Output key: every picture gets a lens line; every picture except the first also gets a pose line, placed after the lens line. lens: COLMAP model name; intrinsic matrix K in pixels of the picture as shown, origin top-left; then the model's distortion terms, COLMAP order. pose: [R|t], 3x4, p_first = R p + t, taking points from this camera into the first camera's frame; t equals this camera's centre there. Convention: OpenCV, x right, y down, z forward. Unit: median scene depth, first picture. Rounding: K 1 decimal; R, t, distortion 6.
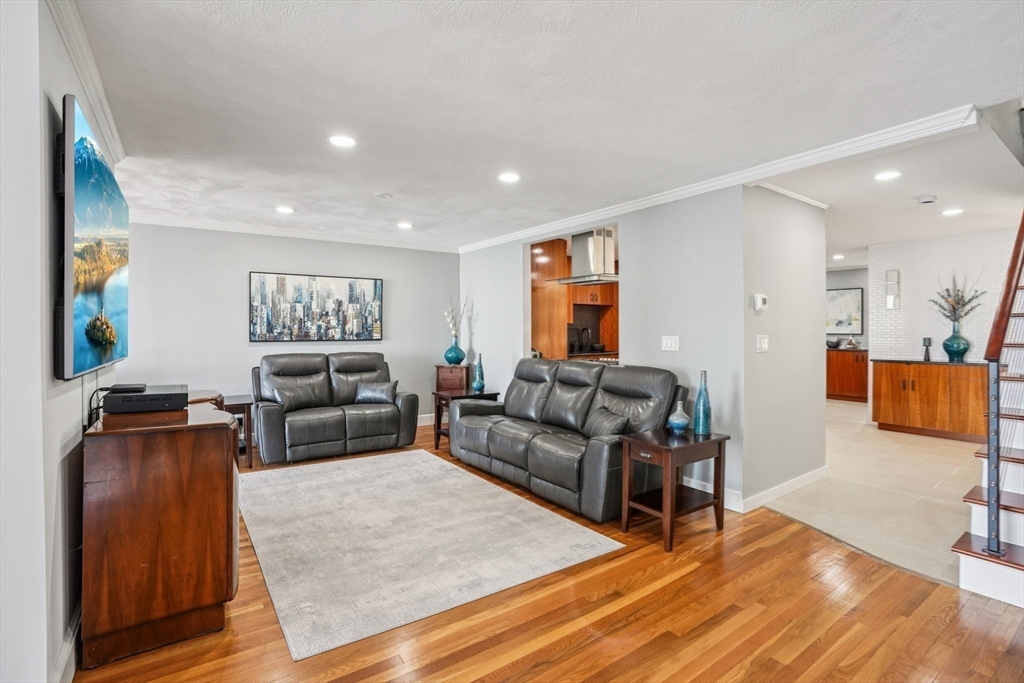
lens RADIAL K [[469.5, 0, 516.7], [0, 469.5, 335.2], [0, 0, 1]] dist [0.003569, 0.000524]
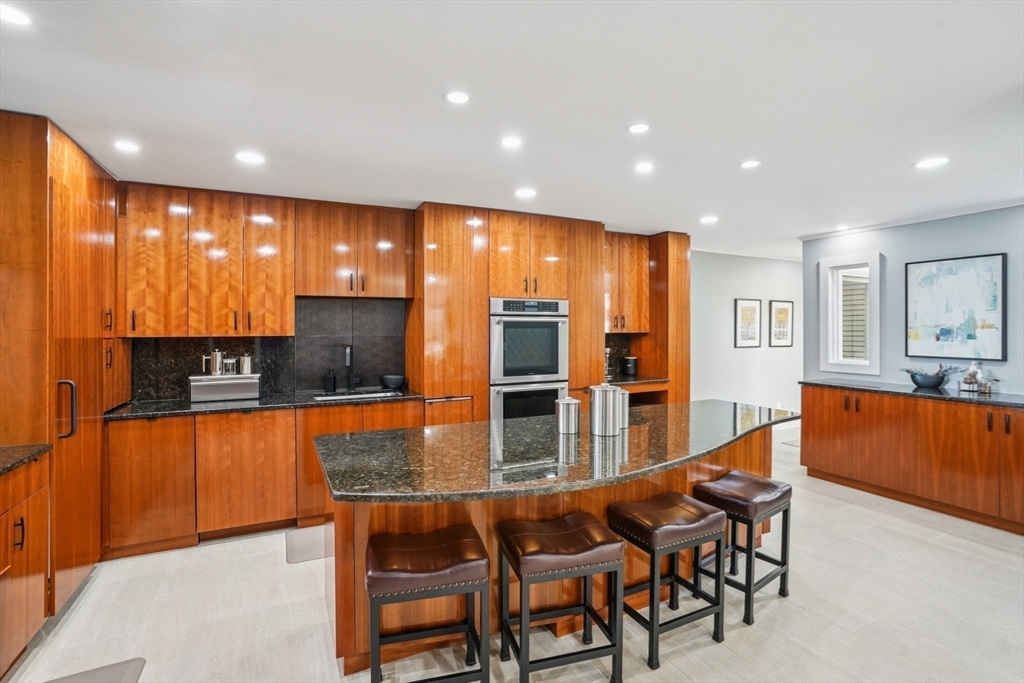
lens RADIAL K [[469.5, 0, 510.4], [0, 469.5, 334.2], [0, 0, 1]] dist [0.003569, 0.000524]
pose [[0.986109, 0.002516, -0.166079, 0.363368], [-0.001112, 0.999963, 0.008545, -0.028553], [0.166094, -0.008242, 0.986076, 0.503225]]
